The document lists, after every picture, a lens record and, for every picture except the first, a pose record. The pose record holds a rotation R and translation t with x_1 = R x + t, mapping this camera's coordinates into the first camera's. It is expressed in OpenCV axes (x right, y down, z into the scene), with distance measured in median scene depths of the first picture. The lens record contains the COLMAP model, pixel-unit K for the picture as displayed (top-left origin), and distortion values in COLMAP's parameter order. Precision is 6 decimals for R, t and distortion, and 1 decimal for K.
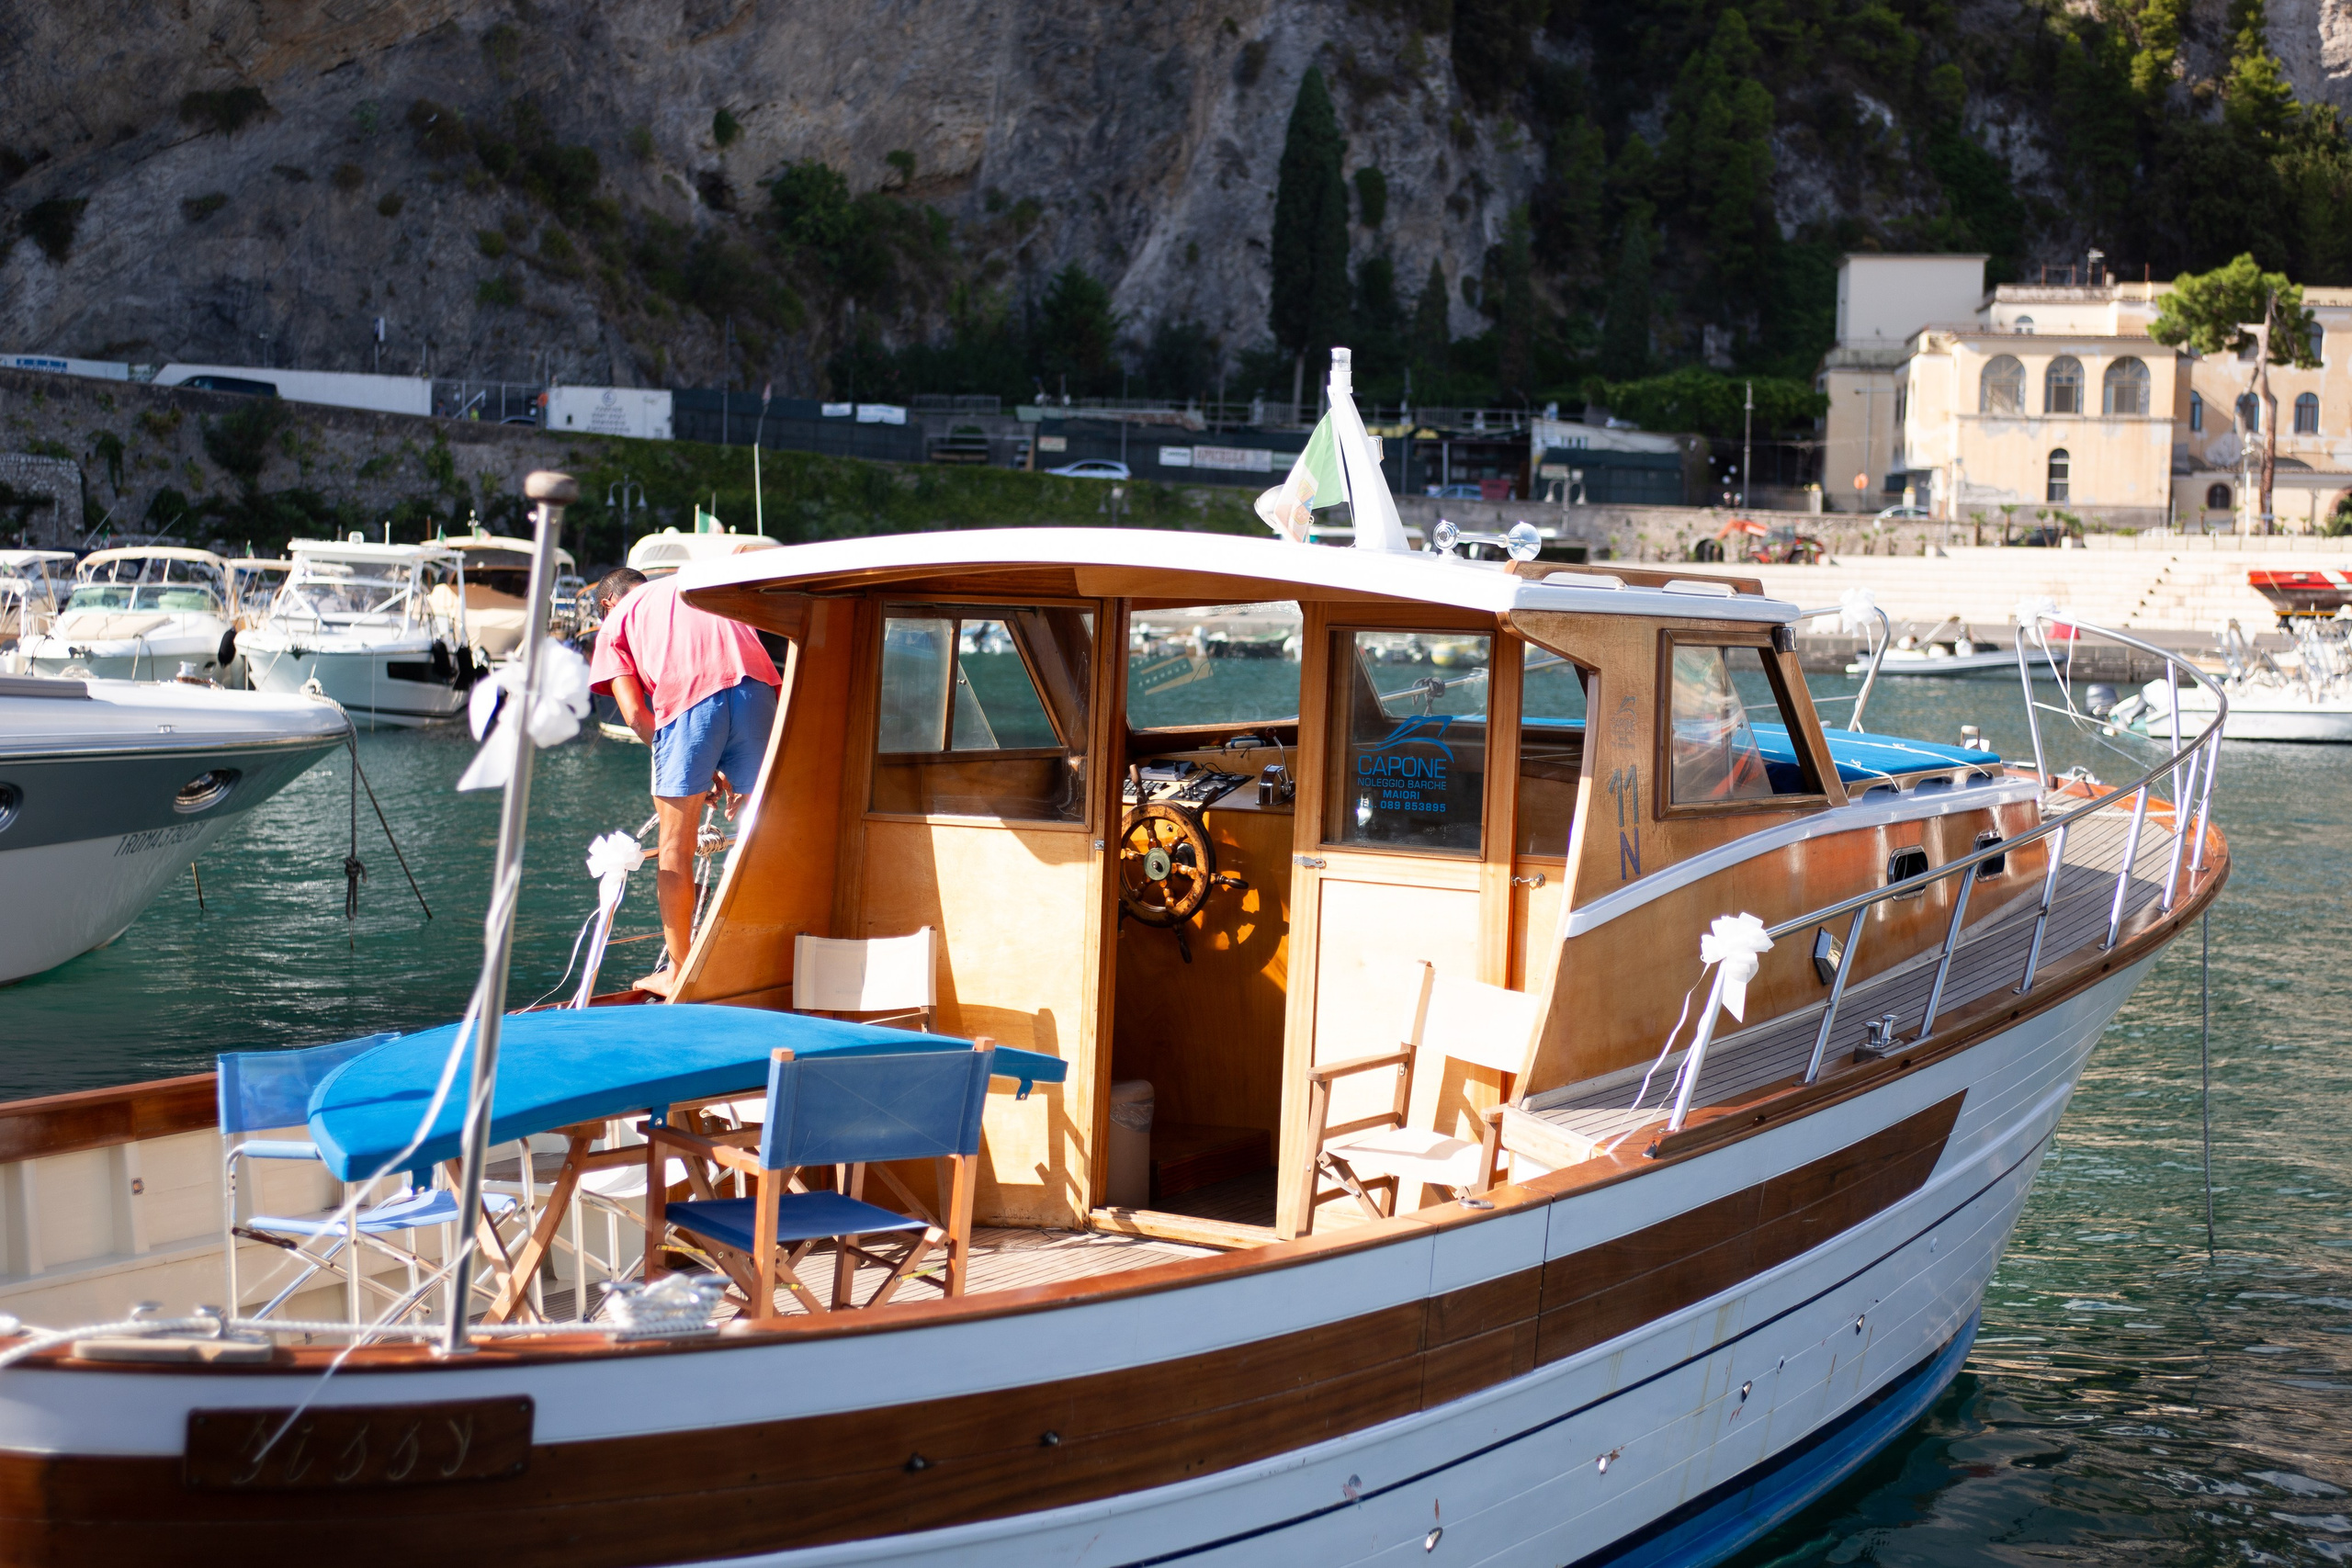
lens RADIAL K [[3600.4, 0, 1173.8], [0, 3600.4, 774.0], [0, 0, 1]] dist [0.057836, 0.000000]
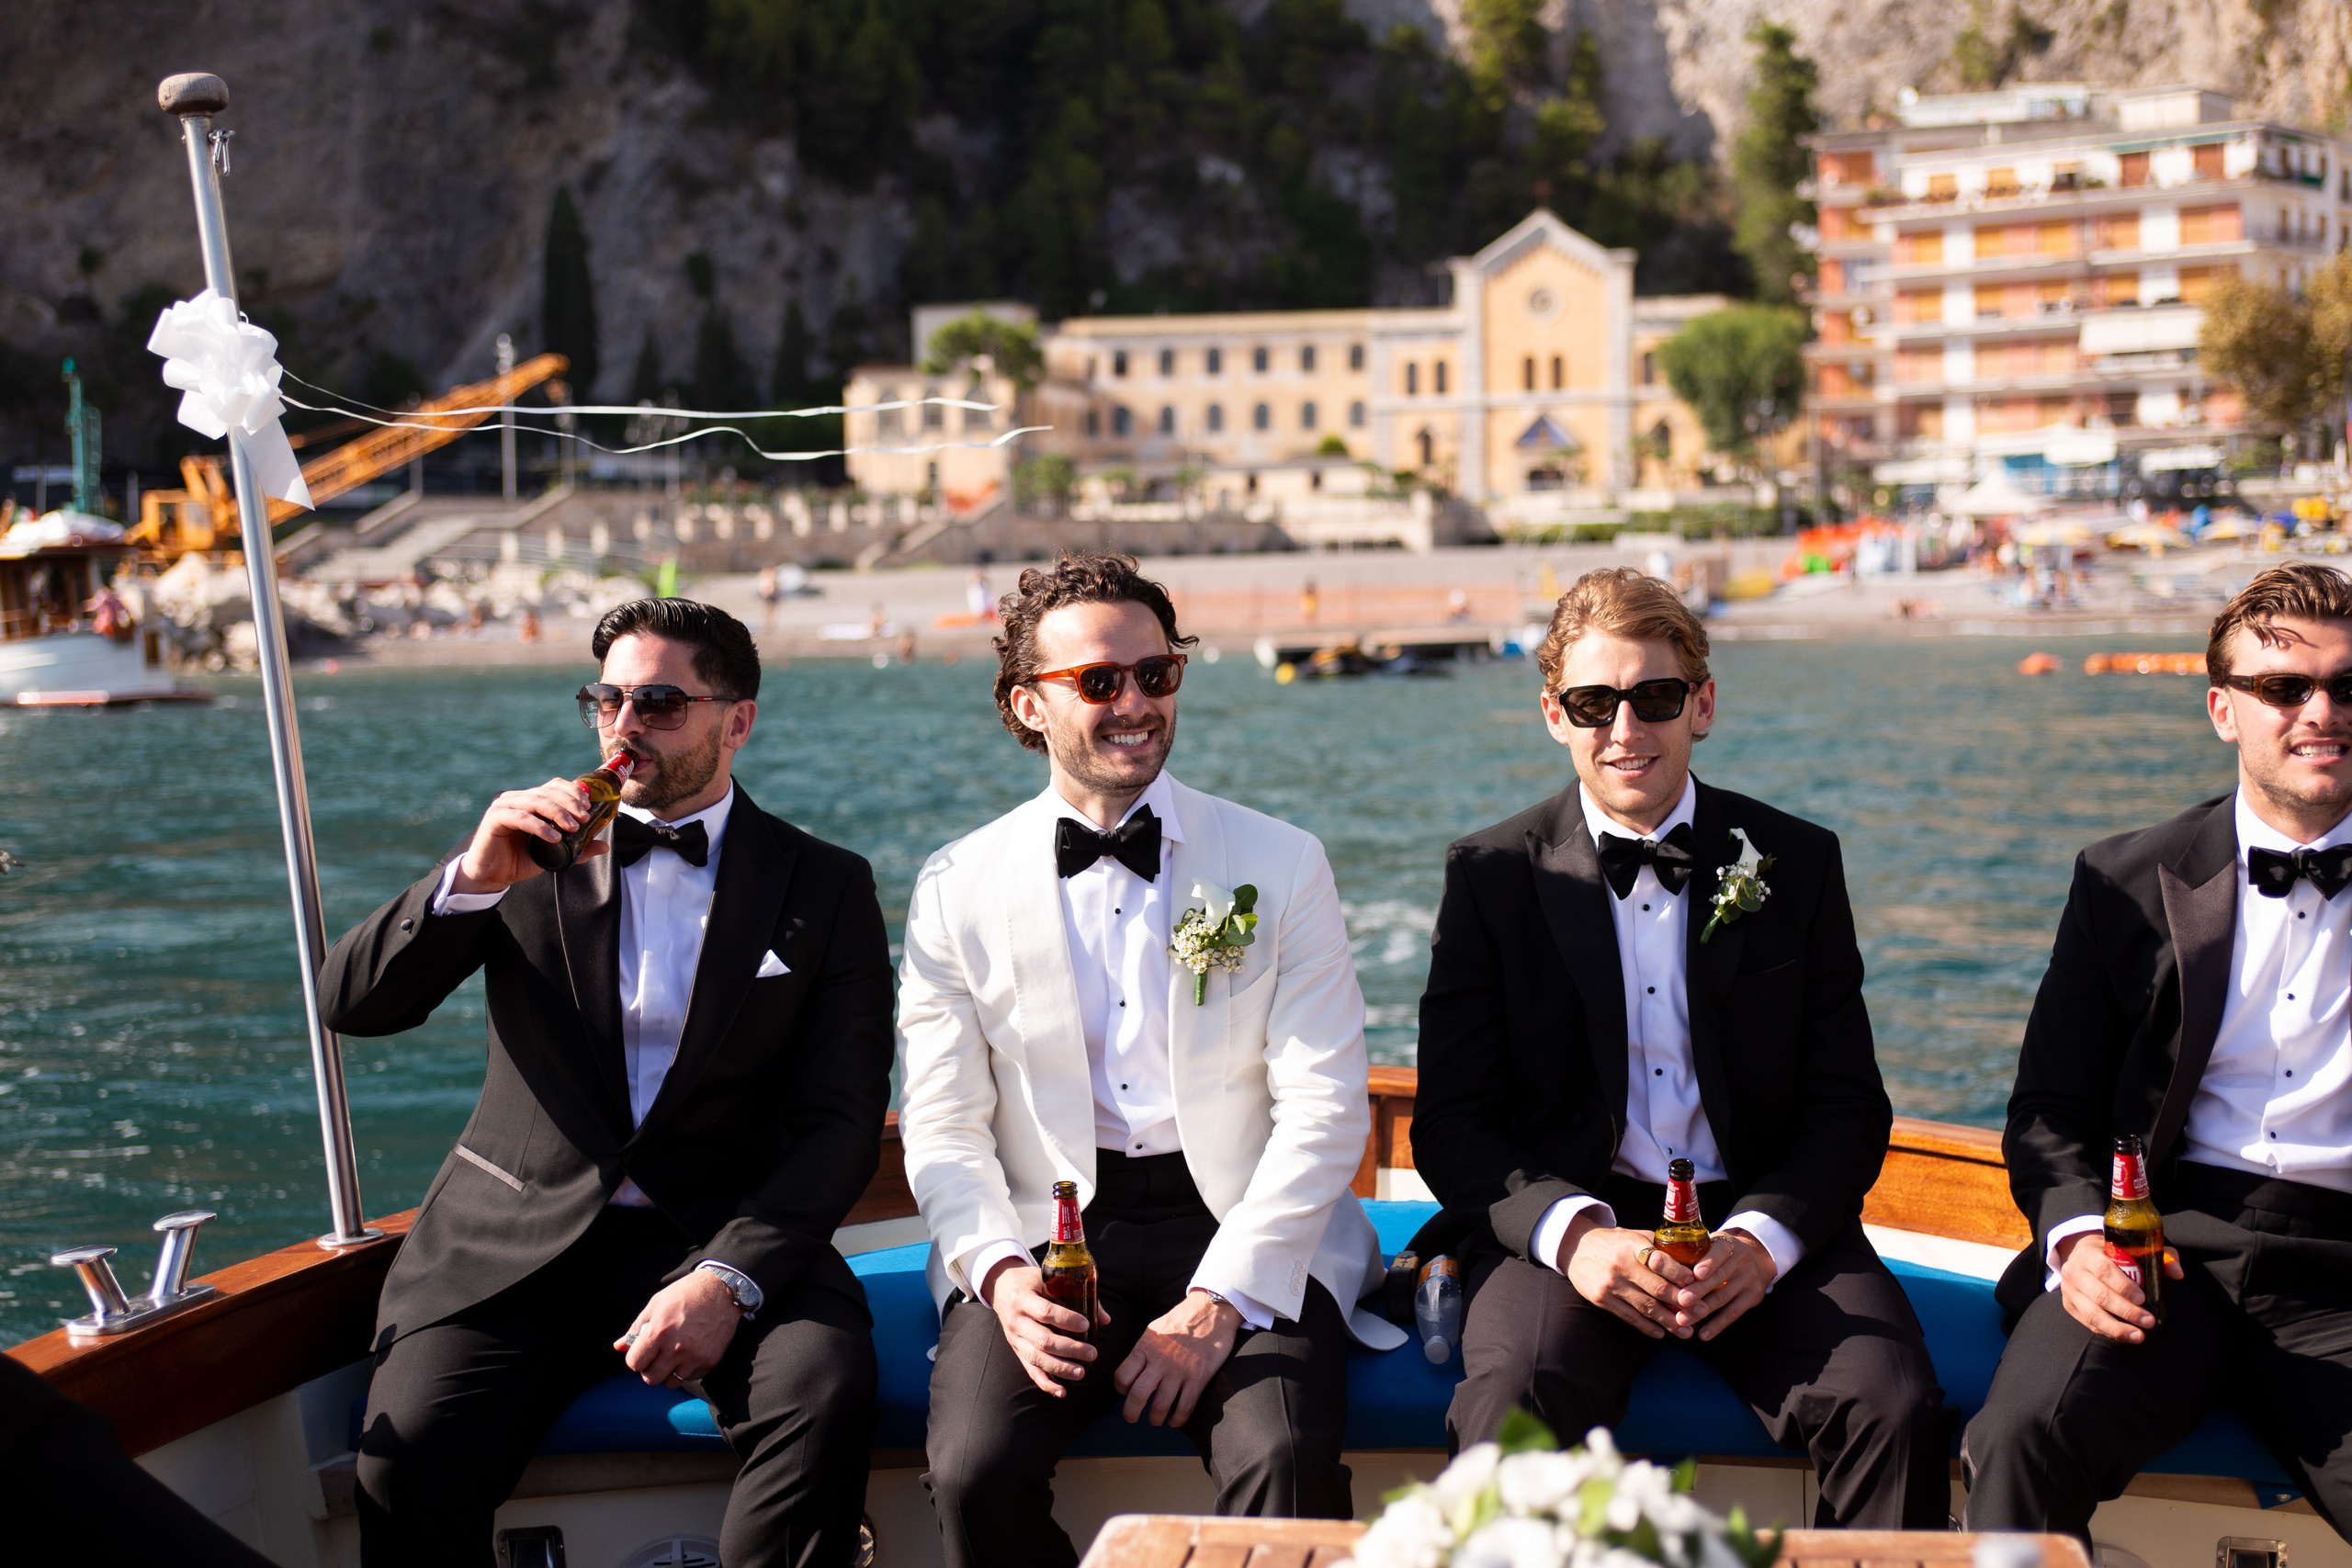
lens RADIAL K [[3469.2, 0, 1166.1], [0, 3469.2, 772.8], [0, 0, 1]] dist [0.020175, 0.000000]
pose [[0.982656, -0.034782, -0.182144, 0.455776], [0.035028, 0.999385, -0.001867, 0.022822], [0.182097, -0.004546, 0.983270, -0.171794]]
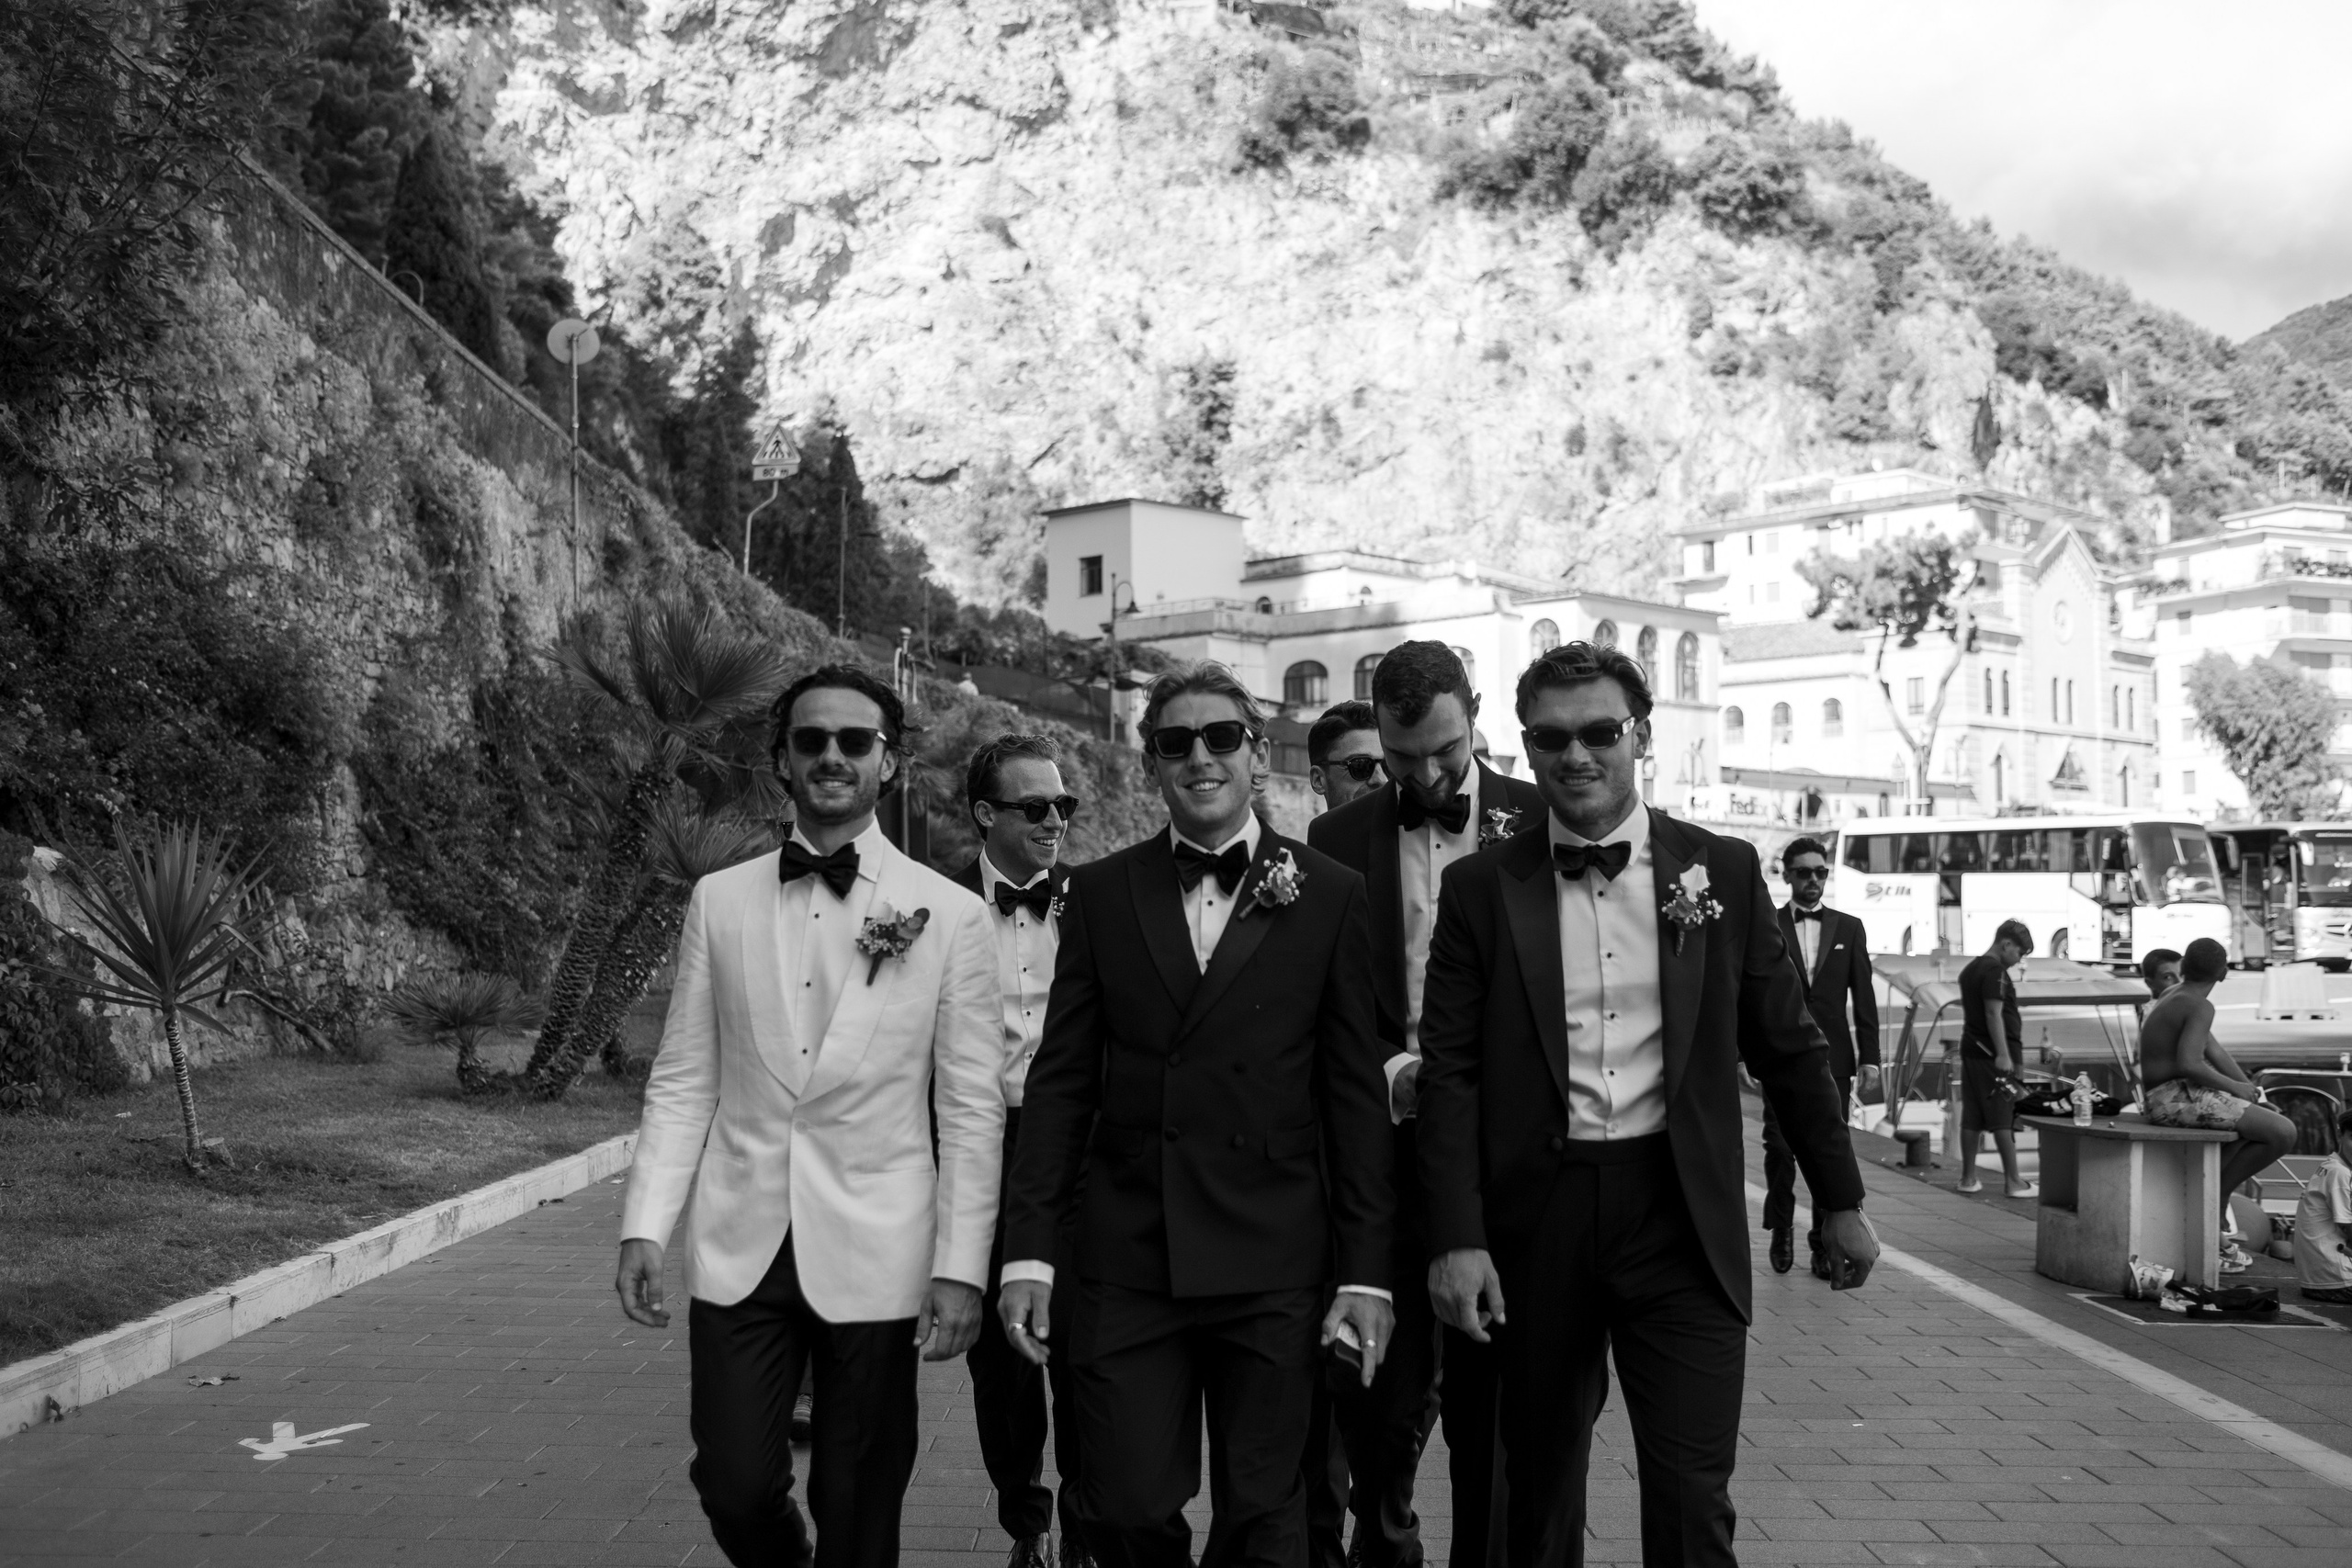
lens RADIAL K [[2434.1, 0, 1183.1], [0, 2434.1, 788.1], [0, 0, 1]] dist [-0.047004, 0.000000]
pose [[0.616797, 0.015186, 0.786976, -0.213400], [0.062846, 0.995672, -0.068469, -0.039566], [-0.784610, 0.091690, 0.613173, 0.623173]]
